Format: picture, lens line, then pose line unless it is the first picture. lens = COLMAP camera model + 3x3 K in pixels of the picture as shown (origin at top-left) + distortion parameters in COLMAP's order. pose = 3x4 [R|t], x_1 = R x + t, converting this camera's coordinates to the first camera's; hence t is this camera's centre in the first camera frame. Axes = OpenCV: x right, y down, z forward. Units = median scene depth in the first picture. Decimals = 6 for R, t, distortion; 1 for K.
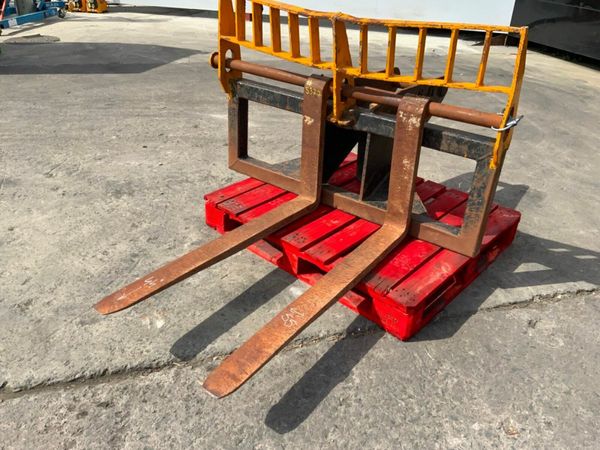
lens RADIAL K [[495.4, 0, 297.5], [0, 495.4, 222.3], [0, 0, 1]] dist [0.071709, -0.132246]
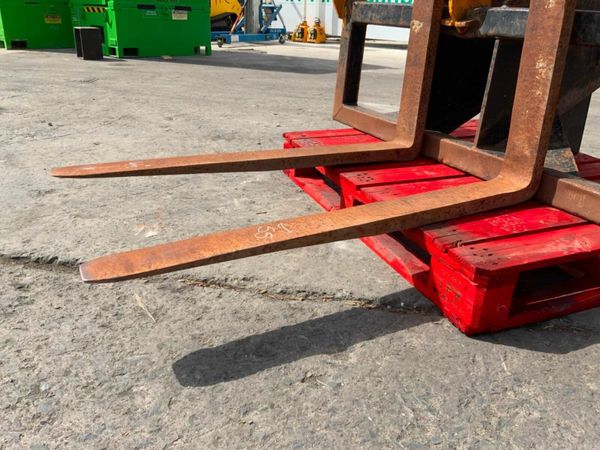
lens RADIAL K [[495.4, 0, 300.3], [0, 495.4, 224.5], [0, 0, 1]] dist [0.071709, -0.132246]
pose [[0.903383, 0.173180, -0.392311, 0.210206], [-0.220146, 0.972368, -0.077698, 0.173875], [0.368015, 0.156556, 0.916545, 0.323694]]
